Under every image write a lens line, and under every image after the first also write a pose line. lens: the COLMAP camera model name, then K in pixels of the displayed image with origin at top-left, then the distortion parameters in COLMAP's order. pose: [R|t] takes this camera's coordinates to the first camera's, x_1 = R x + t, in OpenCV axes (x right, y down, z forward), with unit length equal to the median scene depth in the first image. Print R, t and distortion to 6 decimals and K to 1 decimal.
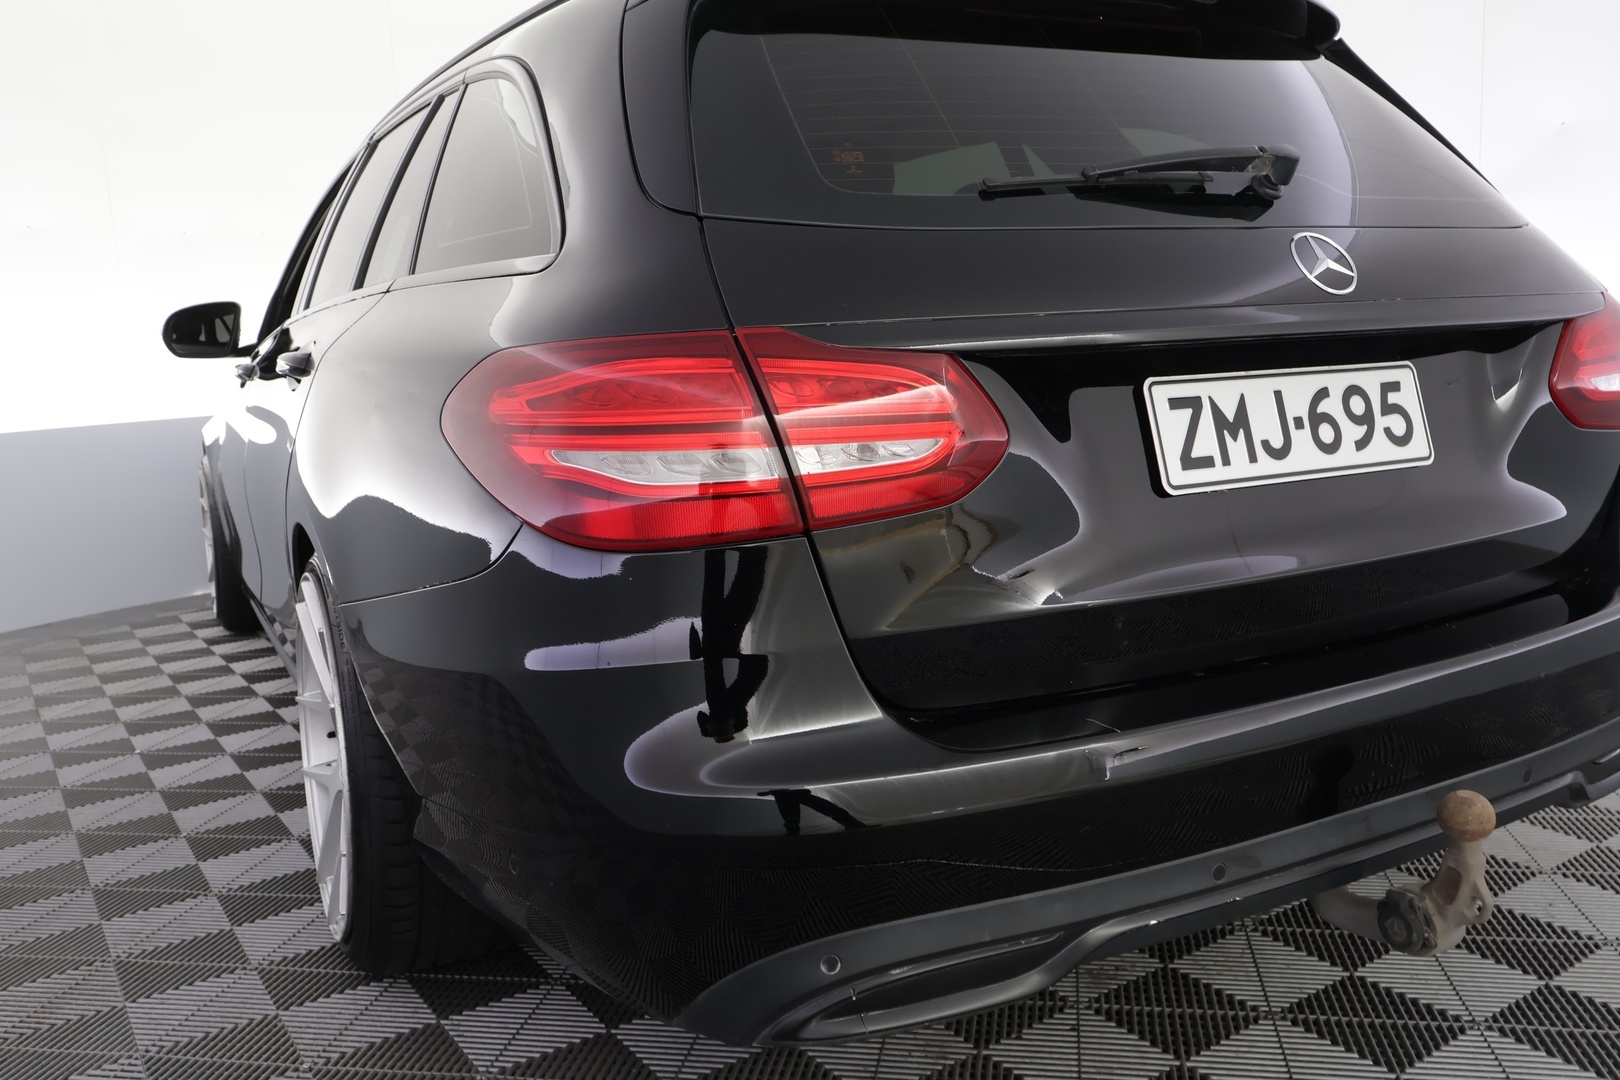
lens RADIAL K [[1341.1, 0, 810.0], [0, 1341.1, 540.0], [0, 0, 1]] dist [0.001314, -0.004364]
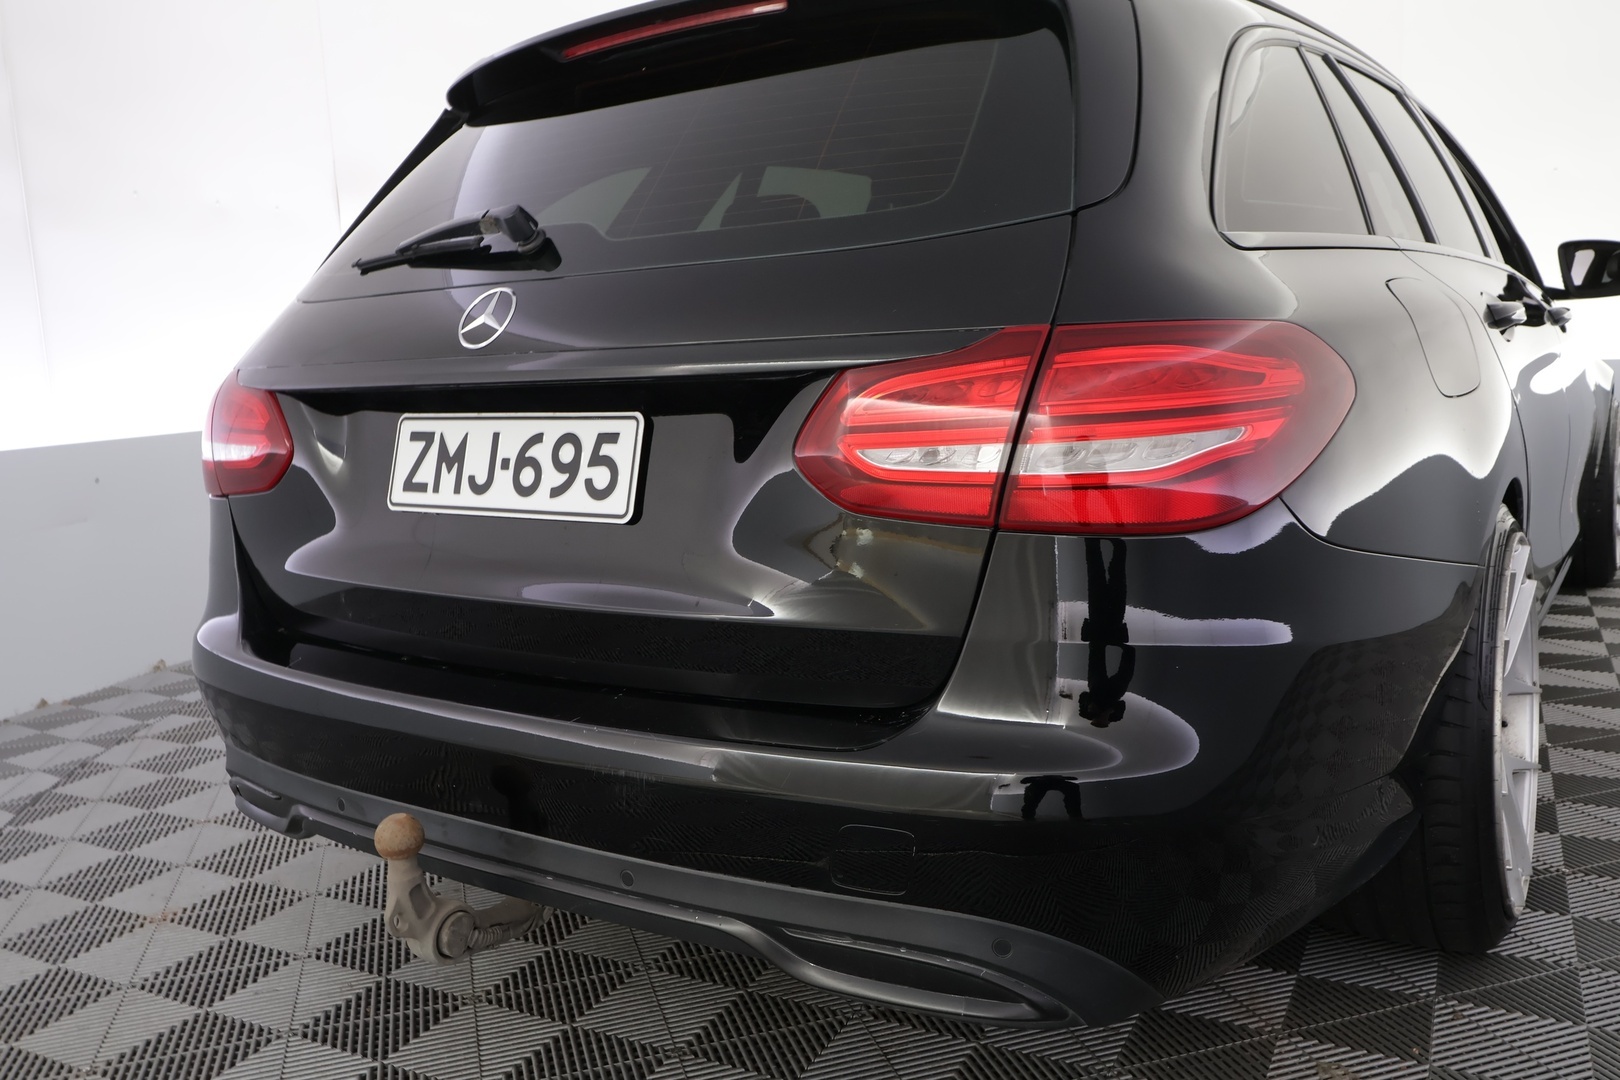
lens RADIAL K [[1265.2, 0, 810.0], [0, 1265.2, 540.0], [0, 0, 1]] dist [-0.001789, 0.000487]
pose [[0.471814, 0.156701, -0.867662, 1.356444], [-0.106617, 0.986999, 0.120277, -0.173196], [0.875228, 0.035759, 0.482386, 0.713759]]
